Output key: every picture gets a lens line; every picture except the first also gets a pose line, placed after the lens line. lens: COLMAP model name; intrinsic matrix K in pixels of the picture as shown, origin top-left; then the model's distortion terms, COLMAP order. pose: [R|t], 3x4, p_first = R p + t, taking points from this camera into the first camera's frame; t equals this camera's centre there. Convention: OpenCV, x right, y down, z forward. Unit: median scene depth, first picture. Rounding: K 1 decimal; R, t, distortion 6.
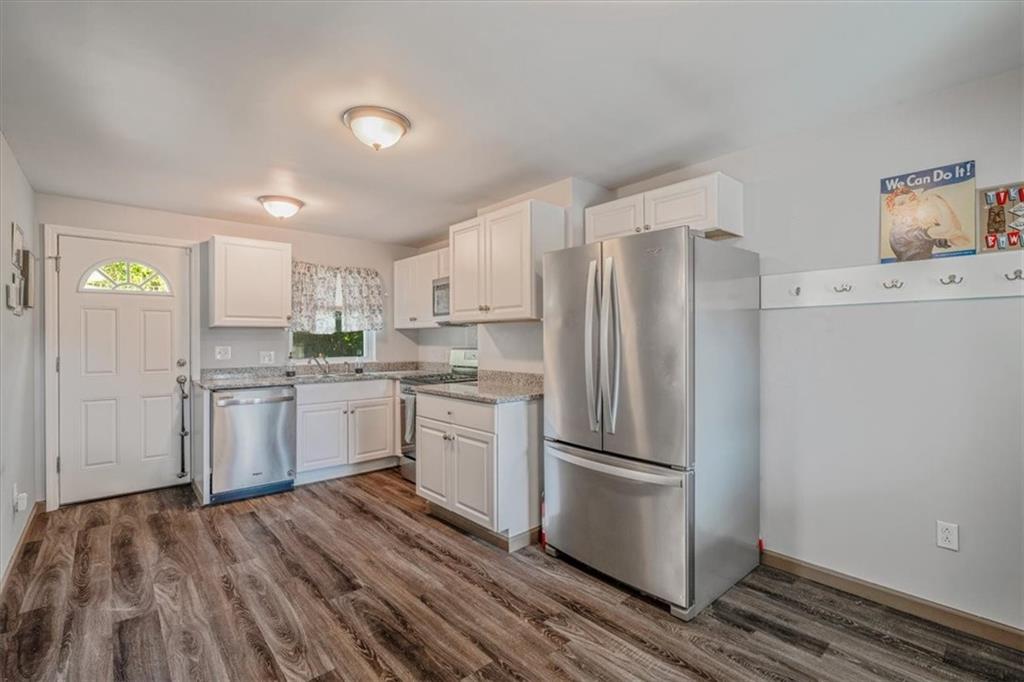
lens RADIAL K [[460.1, 0, 512.6], [0, 460.1, 341.5], [0, 0, 1]] dist [-0.006852, 0.001353]
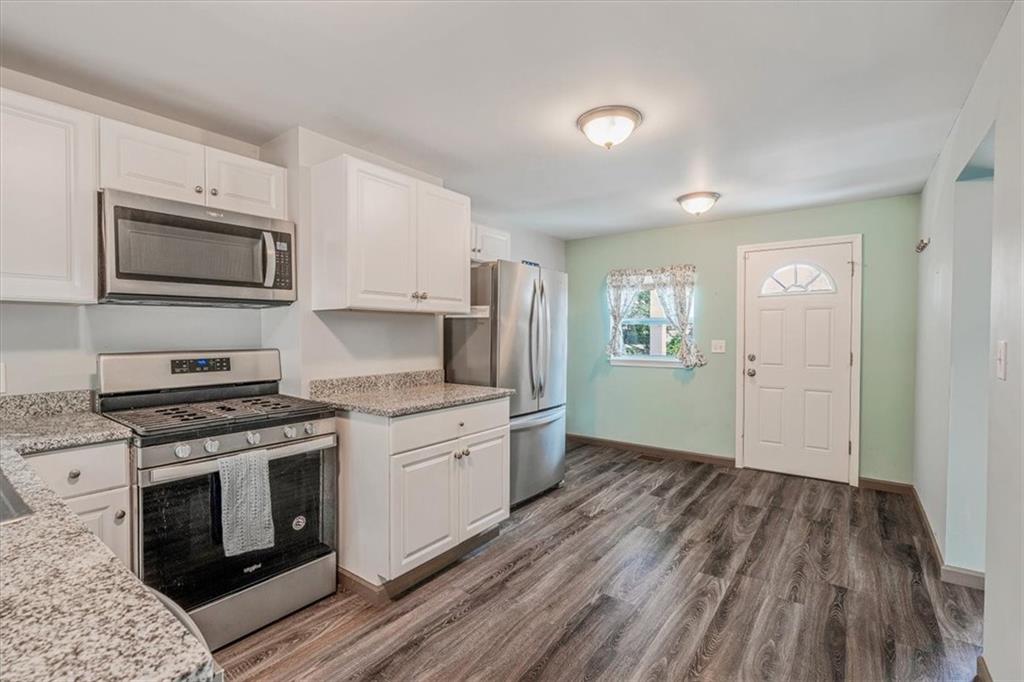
lens RADIAL K [[460.1, 0, 512.5], [0, 460.1, 339.6], [0, 0, 1]] dist [-0.006852, 0.001353]
pose [[-0.204900, -0.010896, 0.978722, -1.195546], [0.001868, 0.999932, 0.011524, -0.005812], [-0.978781, 0.004189, -0.204866, 1.349998]]
